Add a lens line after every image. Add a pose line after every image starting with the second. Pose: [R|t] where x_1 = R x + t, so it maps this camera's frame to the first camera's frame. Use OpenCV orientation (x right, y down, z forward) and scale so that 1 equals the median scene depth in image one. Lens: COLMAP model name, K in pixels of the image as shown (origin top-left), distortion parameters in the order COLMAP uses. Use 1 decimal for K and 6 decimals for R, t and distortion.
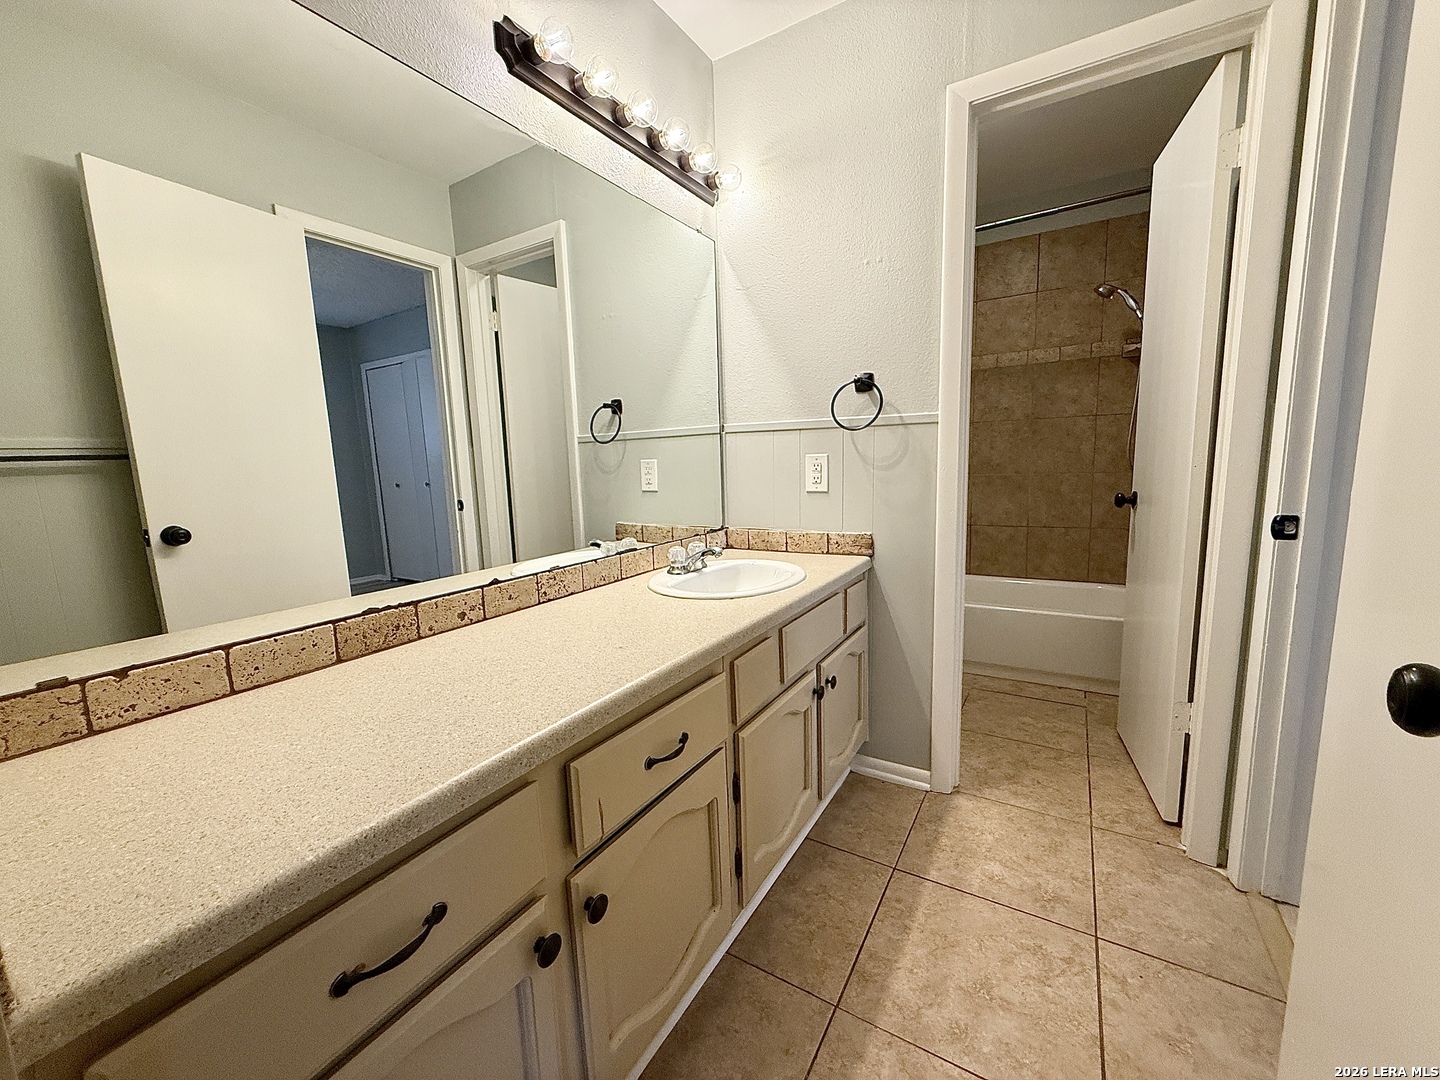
lens RADIAL K [[572.5, 0, 716.4], [0, 572.5, 540.3], [0, 0, 1]] dist [-0.000286, 0.000079]
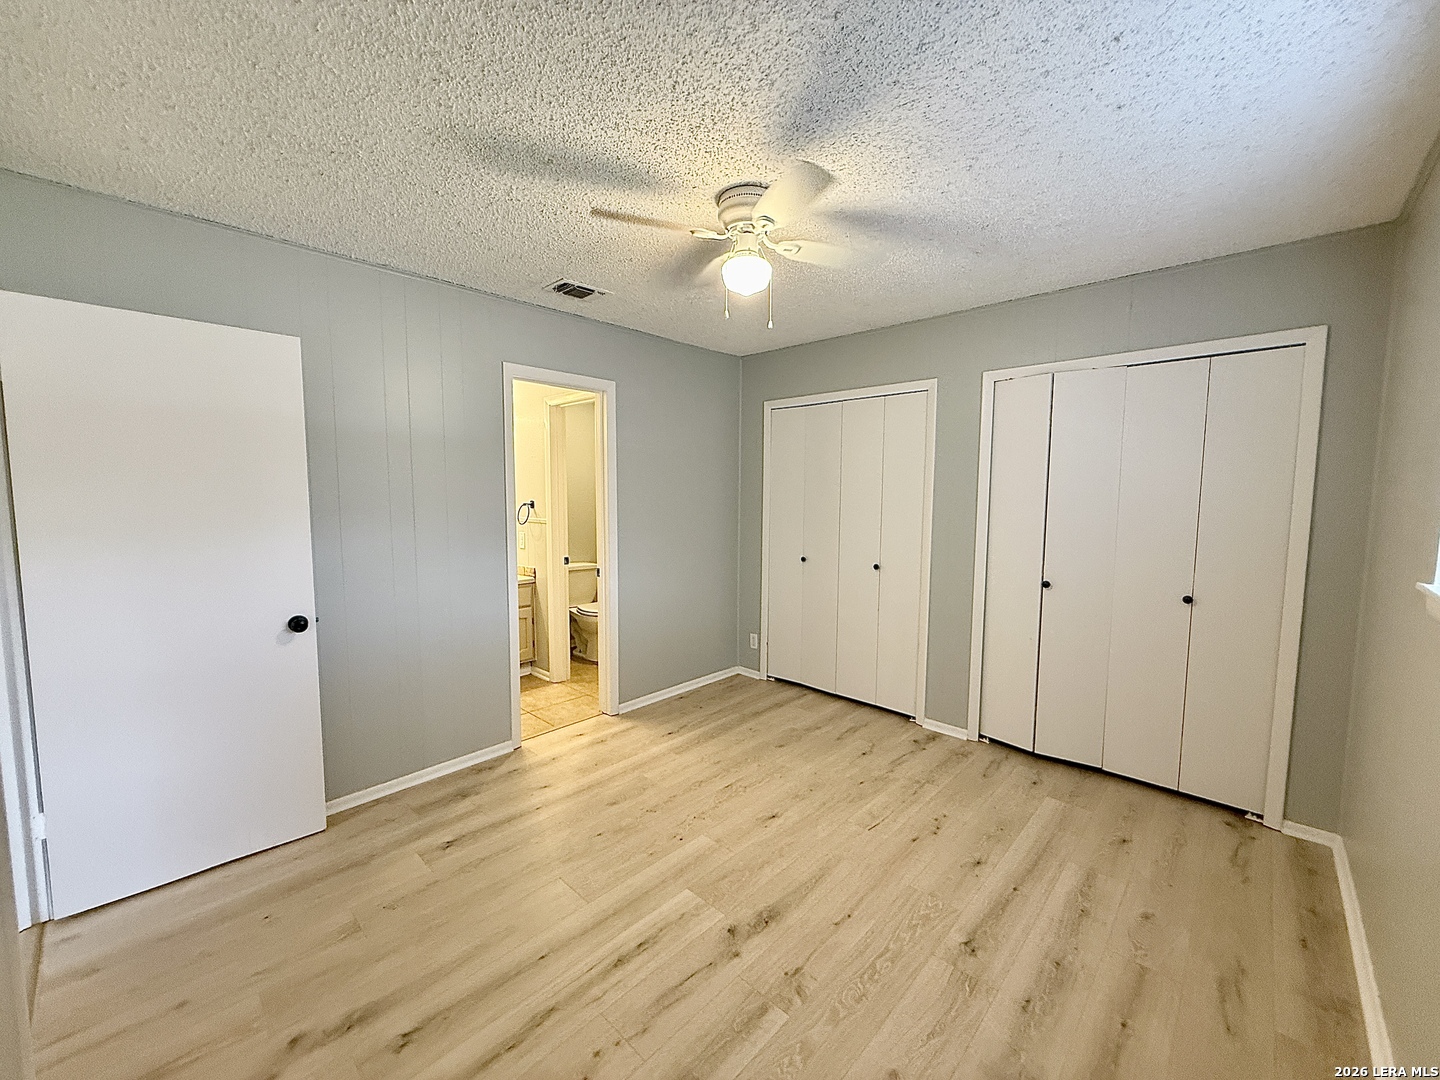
lens RADIAL K [[572.5, 0, 716.4], [0, 572.5, 540.3], [0, 0, 1]] dist [-0.000286, 0.000079]
pose [[0.977575, 0.053593, -0.203654, 1.548589], [-0.065087, 0.996618, -0.050163, -0.058435], [0.200277, 0.062294, 0.977757, -1.211996]]
